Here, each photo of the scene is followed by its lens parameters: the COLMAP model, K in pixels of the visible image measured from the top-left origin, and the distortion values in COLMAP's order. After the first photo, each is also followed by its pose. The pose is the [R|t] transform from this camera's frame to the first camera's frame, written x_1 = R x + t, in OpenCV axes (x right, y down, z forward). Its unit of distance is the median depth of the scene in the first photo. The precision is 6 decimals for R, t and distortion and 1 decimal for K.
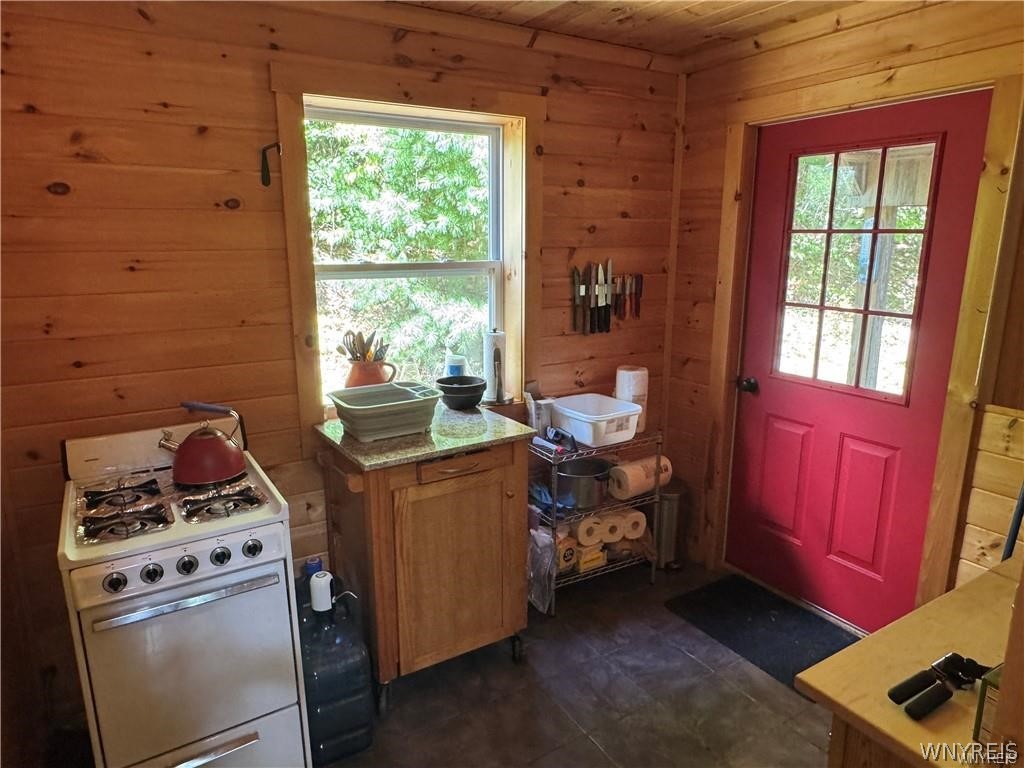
lens RADIAL K [[649.8, 0, 507.3], [0, 649.8, 381.3], [0, 0, 1]] dist [-0.005483, 0.003162]
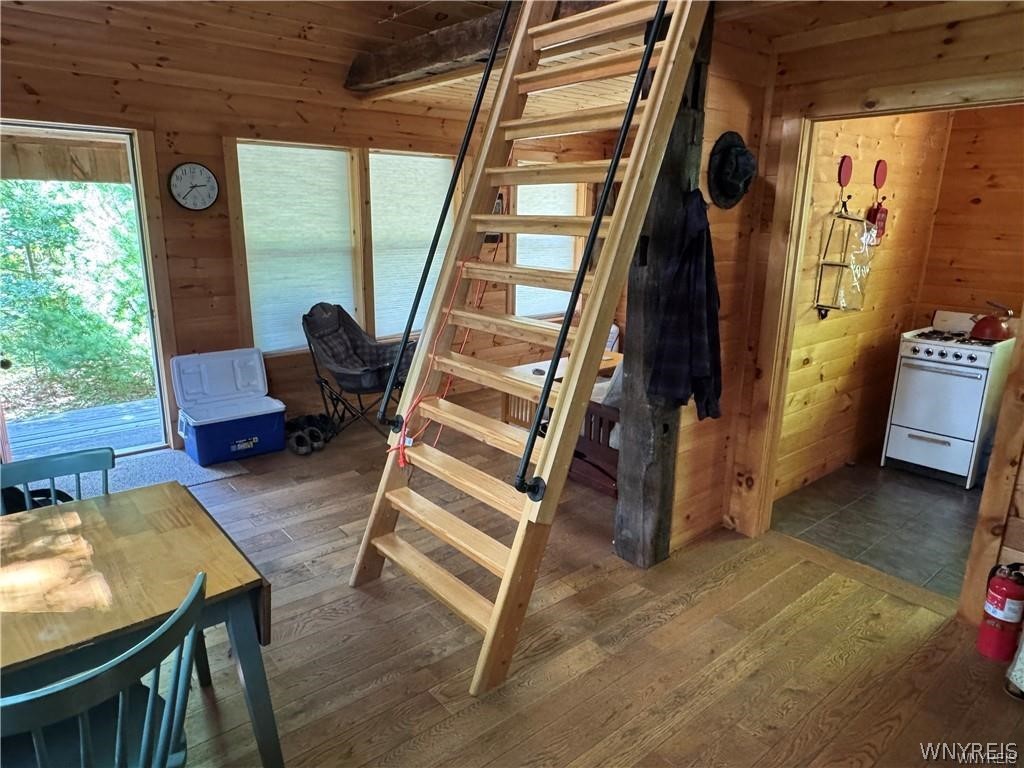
lens RADIAL K [[649.8, 0, 507.3], [0, 649.8, 381.3], [0, 0, 1]] dist [-0.005483, 0.003162]
pose [[0.147869, 0.248516, -0.957275, 1.384658], [-0.234031, 0.949218, 0.210274, 0.206535], [0.960918, 0.192939, 0.198521, -0.897156]]
